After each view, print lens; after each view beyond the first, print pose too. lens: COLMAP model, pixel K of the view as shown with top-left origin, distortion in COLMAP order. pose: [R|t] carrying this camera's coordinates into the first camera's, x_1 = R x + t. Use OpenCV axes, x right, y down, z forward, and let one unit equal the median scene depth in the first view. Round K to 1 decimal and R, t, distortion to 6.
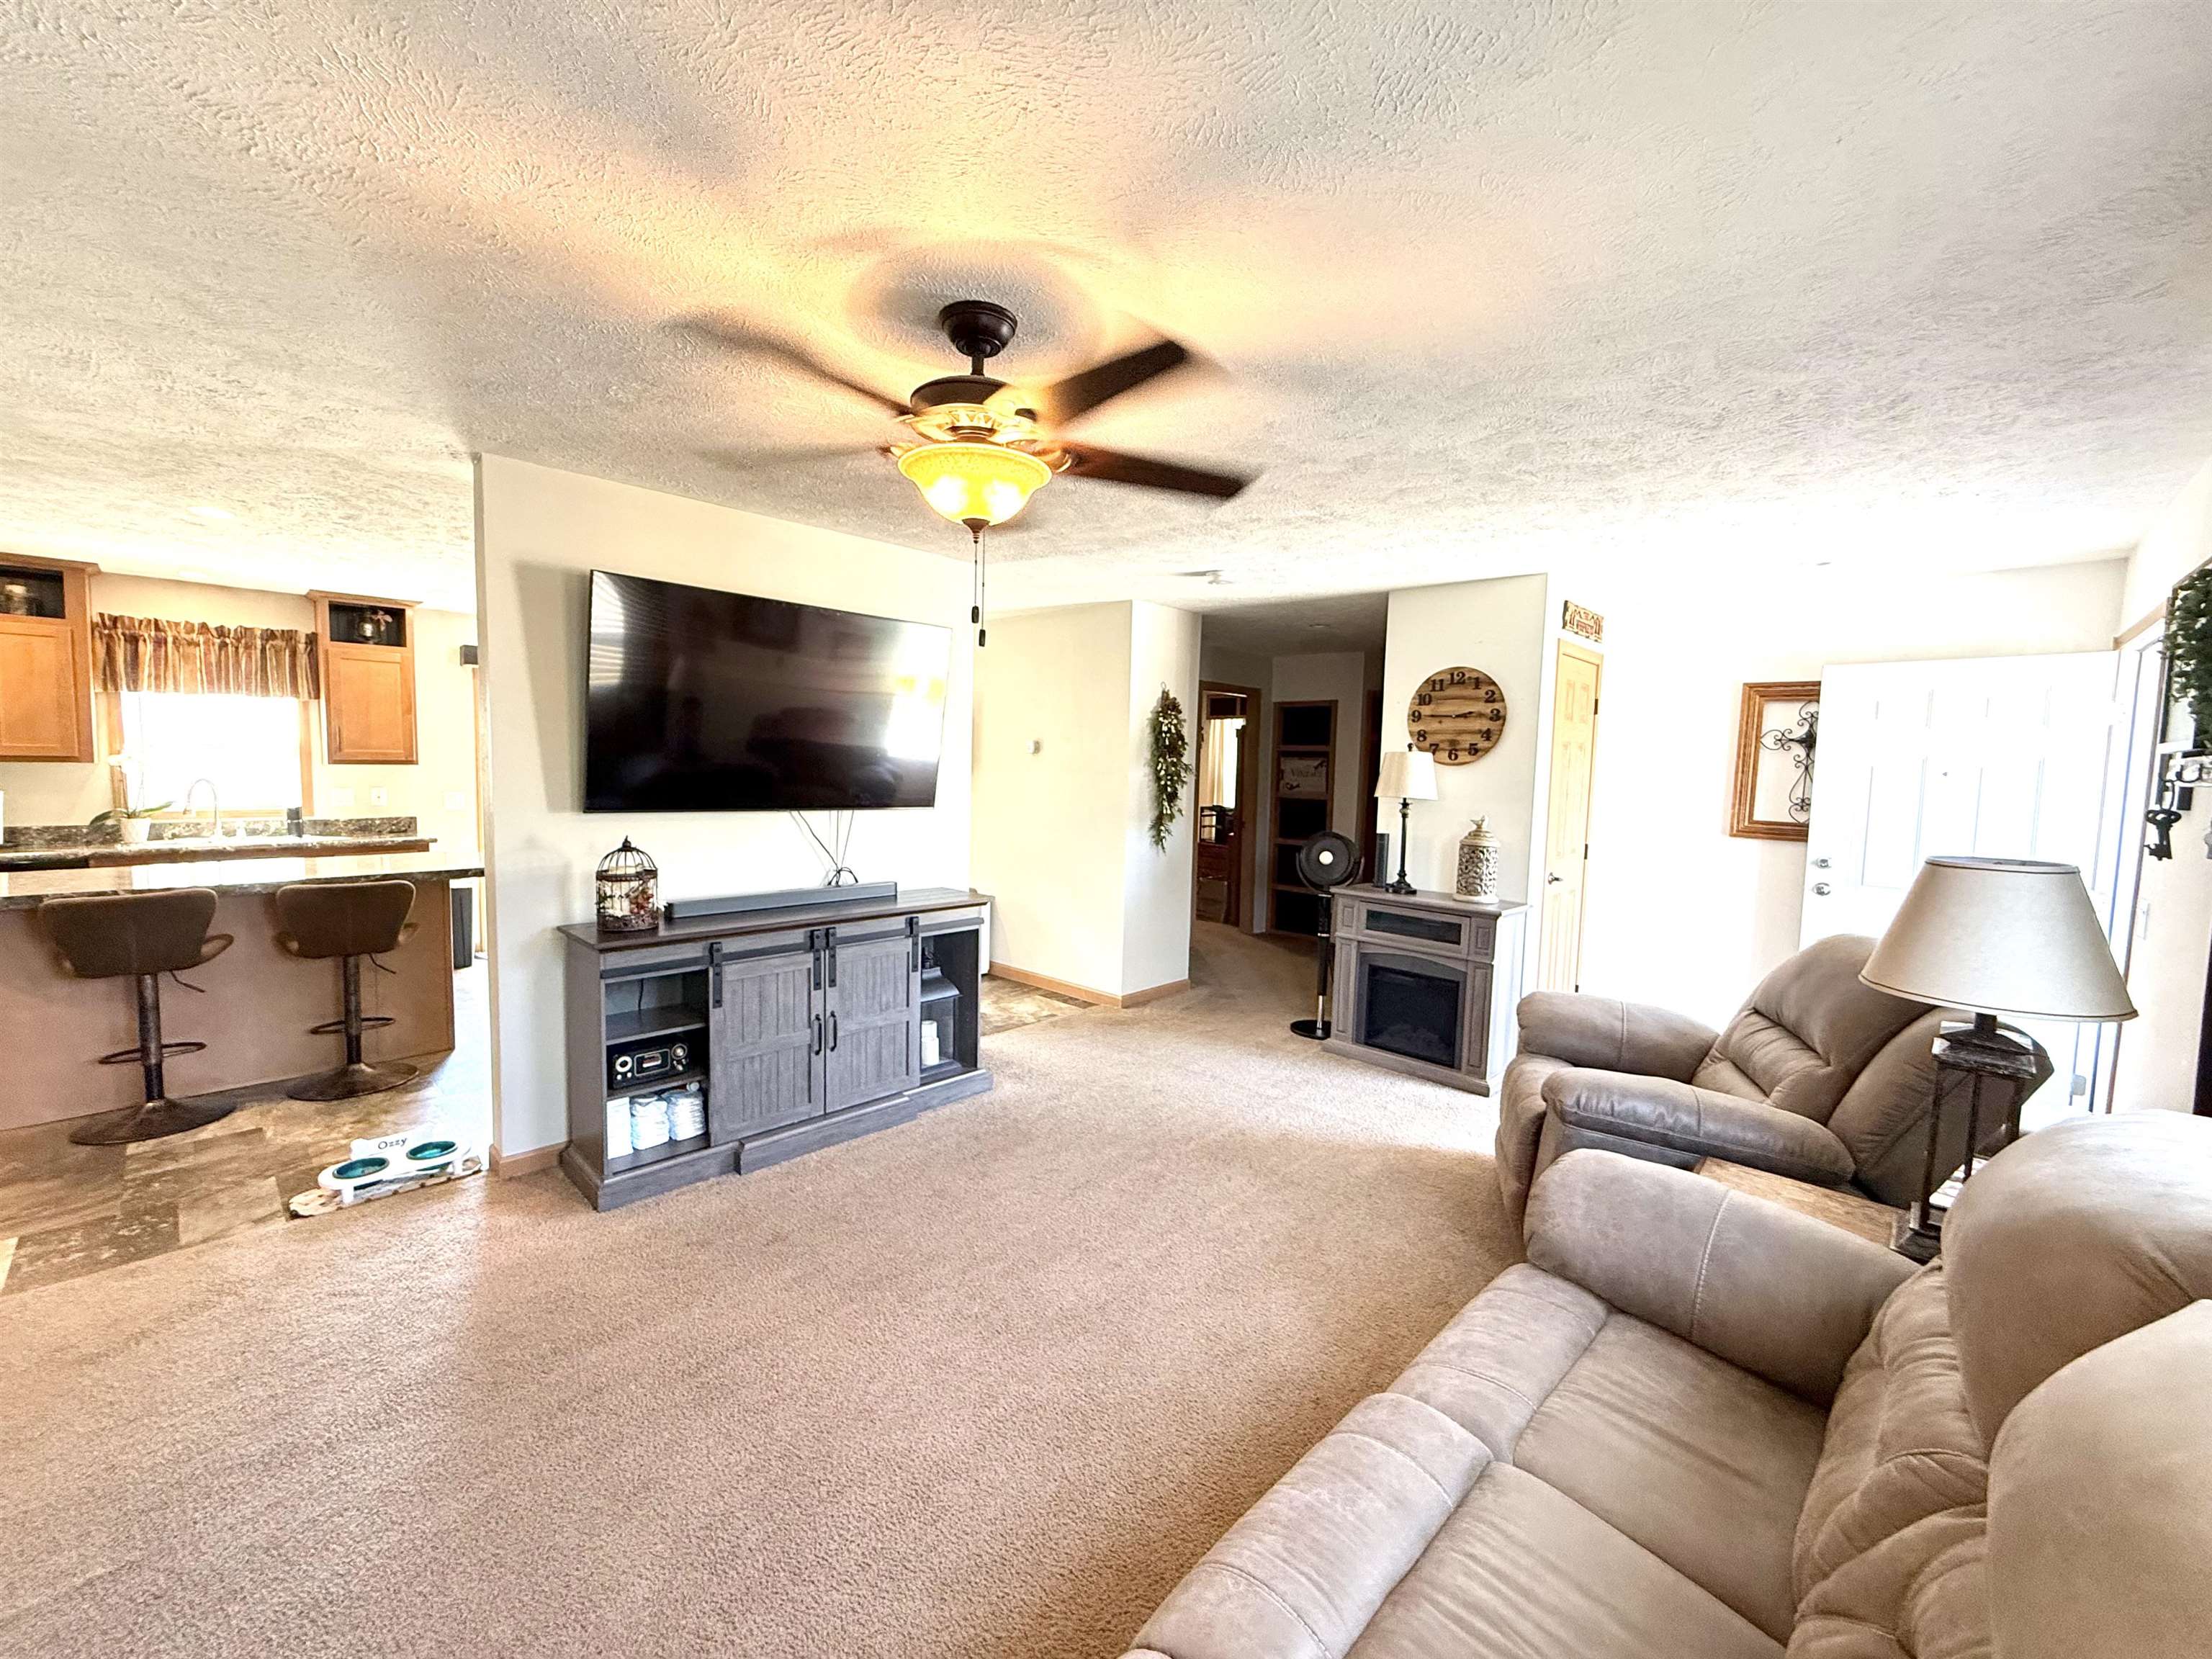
lens RADIAL K [[878.5, 0, 1099.8], [0, 878.5, 826.1], [0, 0, 1]] dist [-0.005160, 0.000134]
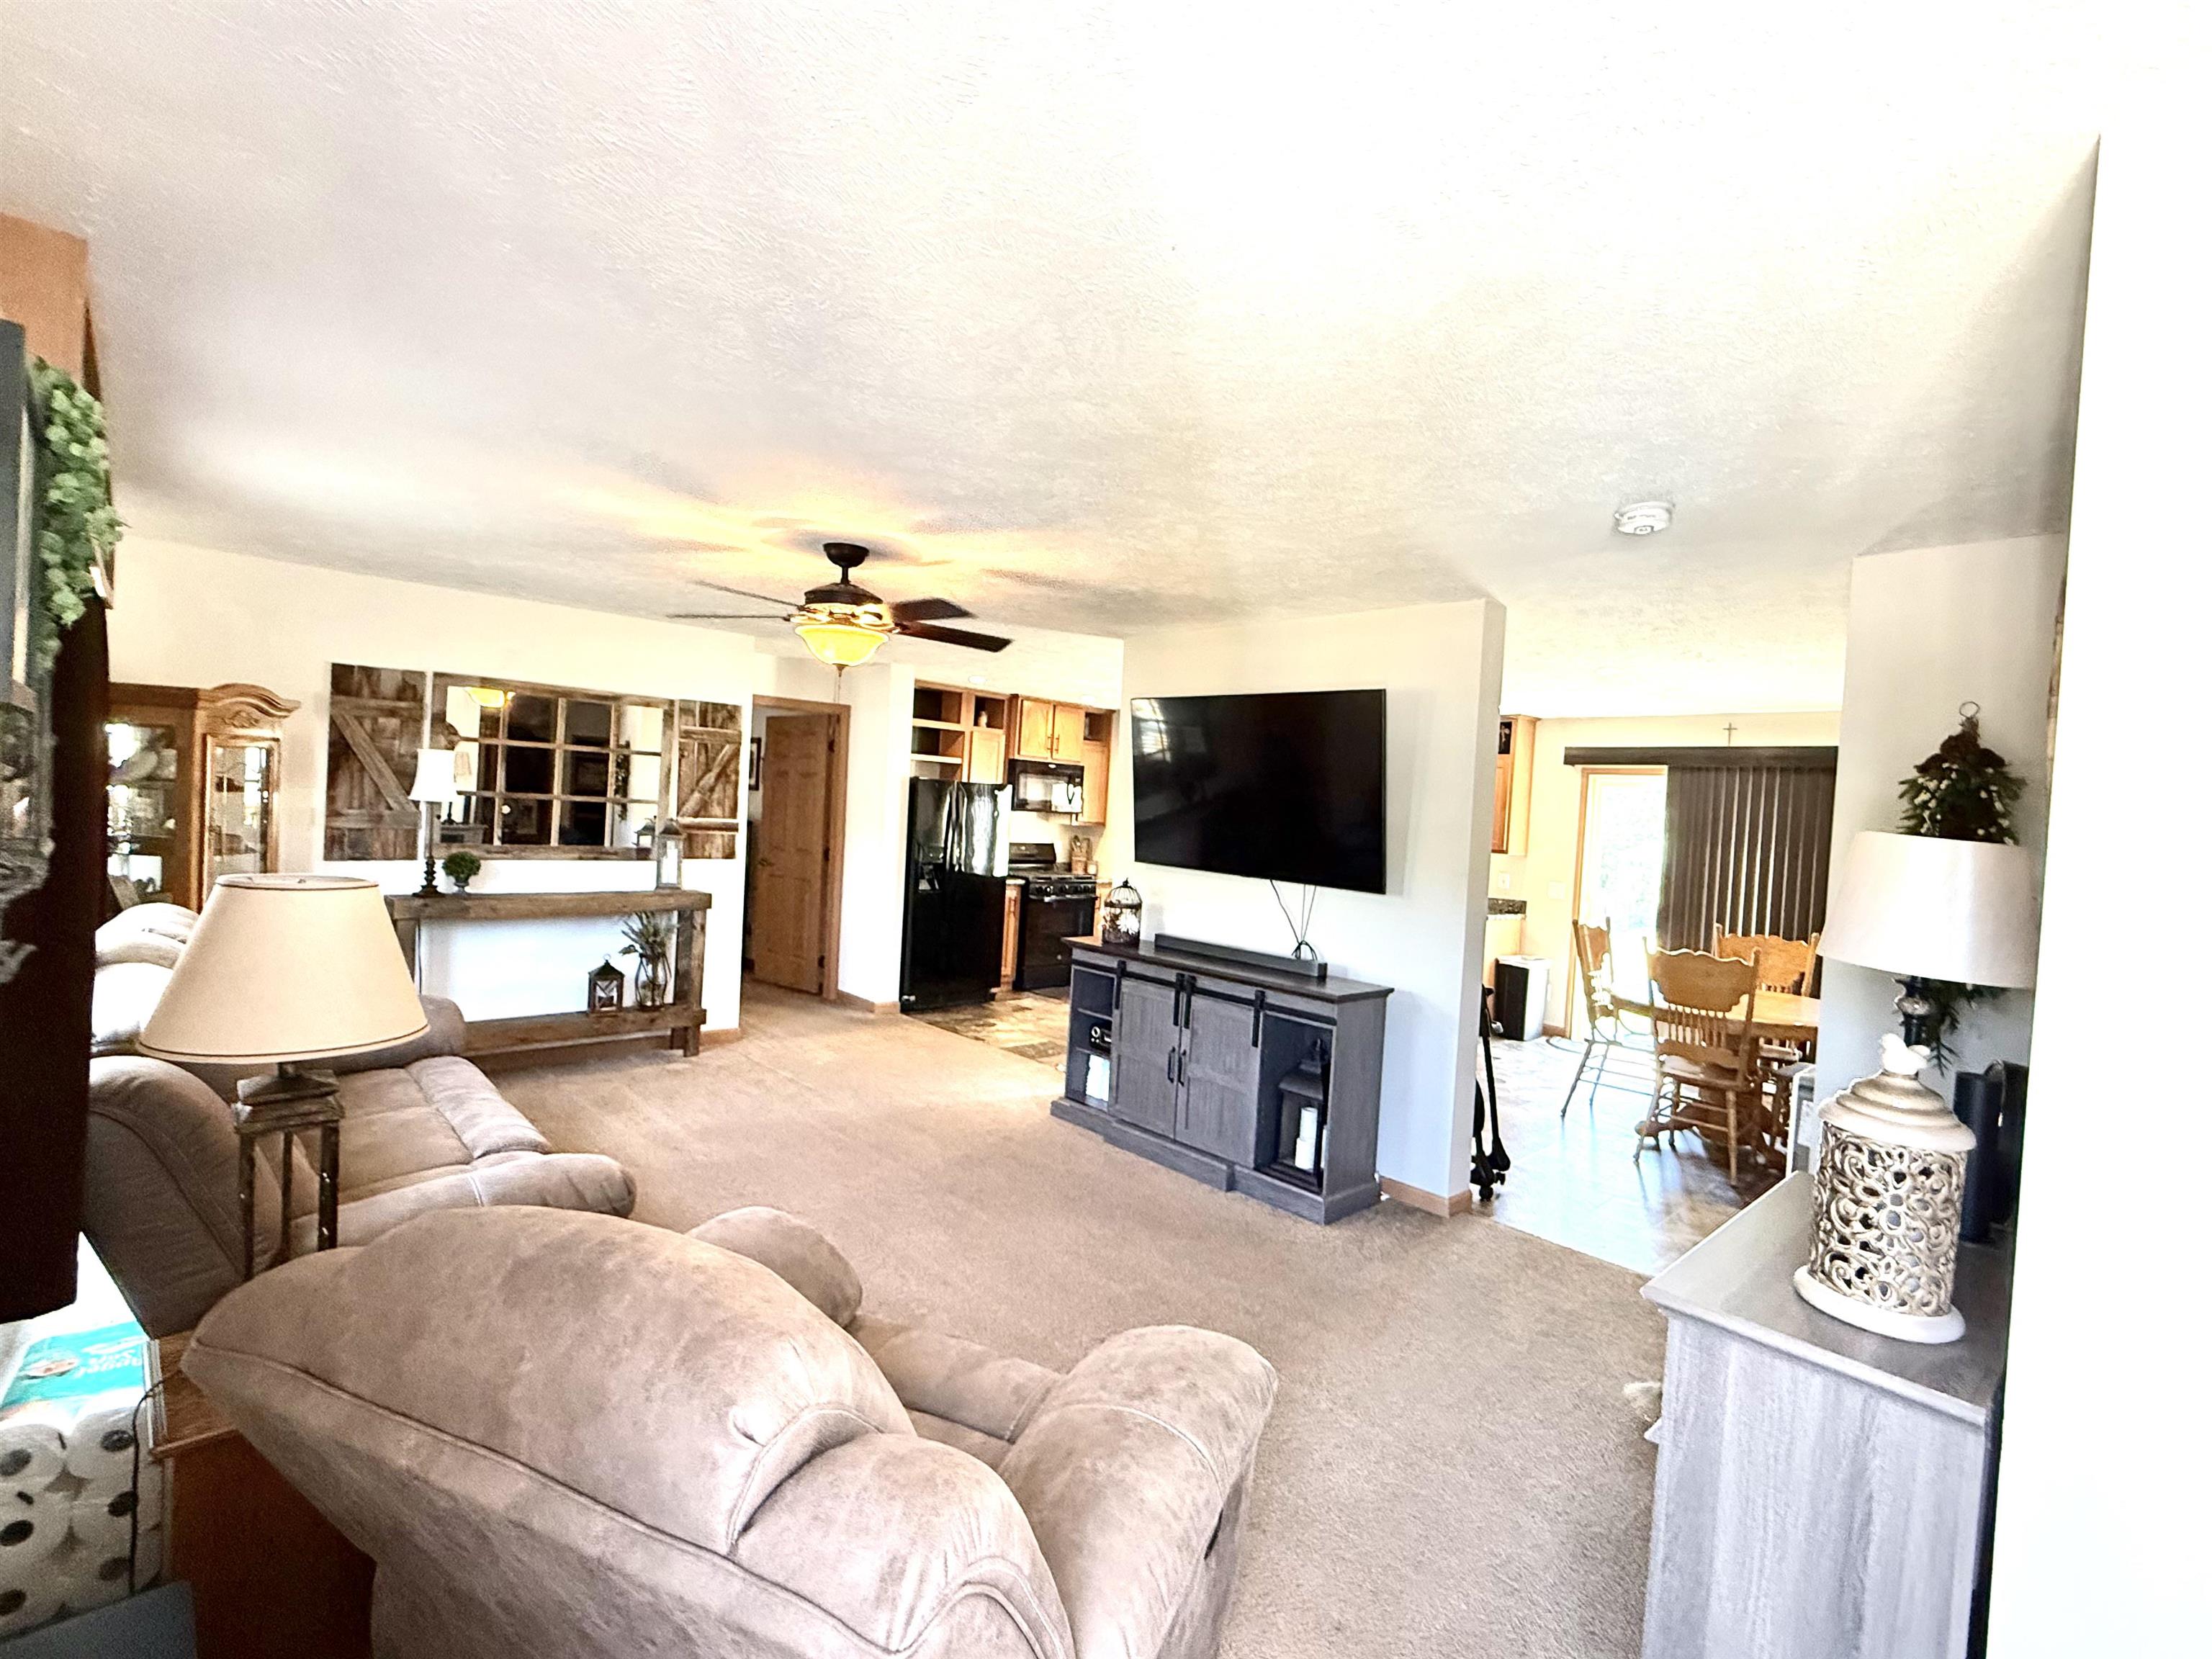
lens RADIAL K [[1006.0, 0, 1119.2], [0, 1006.0, 833.6], [0, 0, 1]] dist [-0.000417, -0.000024]
pose [[-0.017682, 0.002374, -0.999841, 0.775138], [-0.137279, 0.990521, 0.004779, -0.045786], [0.990375, 0.137342, -0.017189, 0.709818]]
